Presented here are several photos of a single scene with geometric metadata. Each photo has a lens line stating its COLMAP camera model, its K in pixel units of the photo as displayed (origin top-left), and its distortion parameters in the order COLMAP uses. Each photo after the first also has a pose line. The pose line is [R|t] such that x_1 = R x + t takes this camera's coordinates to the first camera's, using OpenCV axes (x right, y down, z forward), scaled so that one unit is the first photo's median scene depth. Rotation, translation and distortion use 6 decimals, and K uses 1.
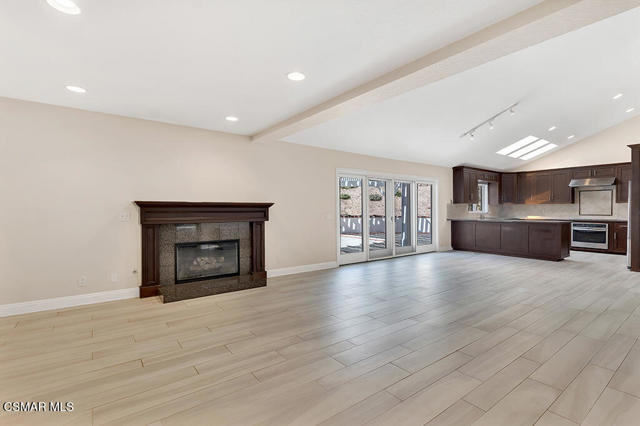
lens RADIAL K [[297.8, 0, 308.7], [0, 297.8, 211.4], [0, 0, 1]] dist [0.013069, -0.001671]
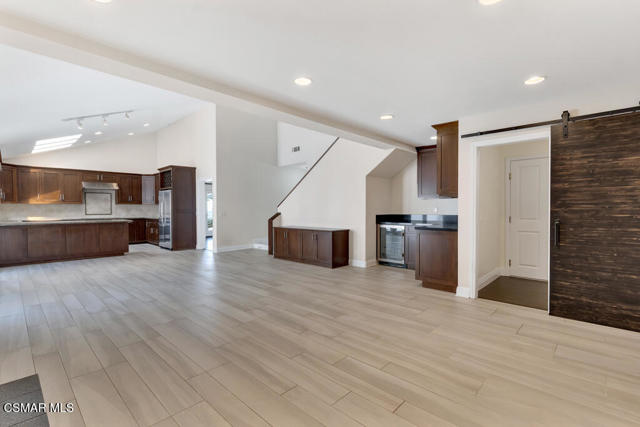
lens RADIAL K [[297.8, 0, 332.9], [0, 297.8, 216.1], [0, 0, 1]] dist [0.013069, -0.001671]
pose [[-0.217018, -0.023801, 0.975878, -0.348624], [0.009976, 0.999596, 0.026598, -0.003264], [-0.976117, 0.015508, -0.216693, 0.365749]]
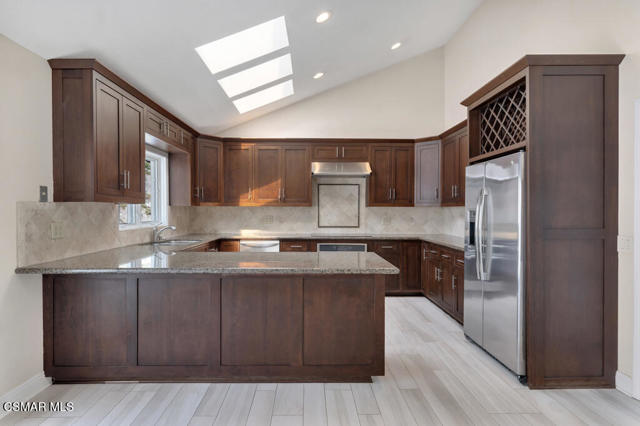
lens RADIAL K [[342.6, 0, 305.2], [0, 342.6, 210.9], [0, 0, 1]] dist [-0.000673, 0.000432]
pose [[0.584948, 0.000937, 0.811070, 0.371821], [0.001624, 0.999996, -0.002326, -0.017214], [-0.811069, 0.002678, 0.584944, 0.648686]]
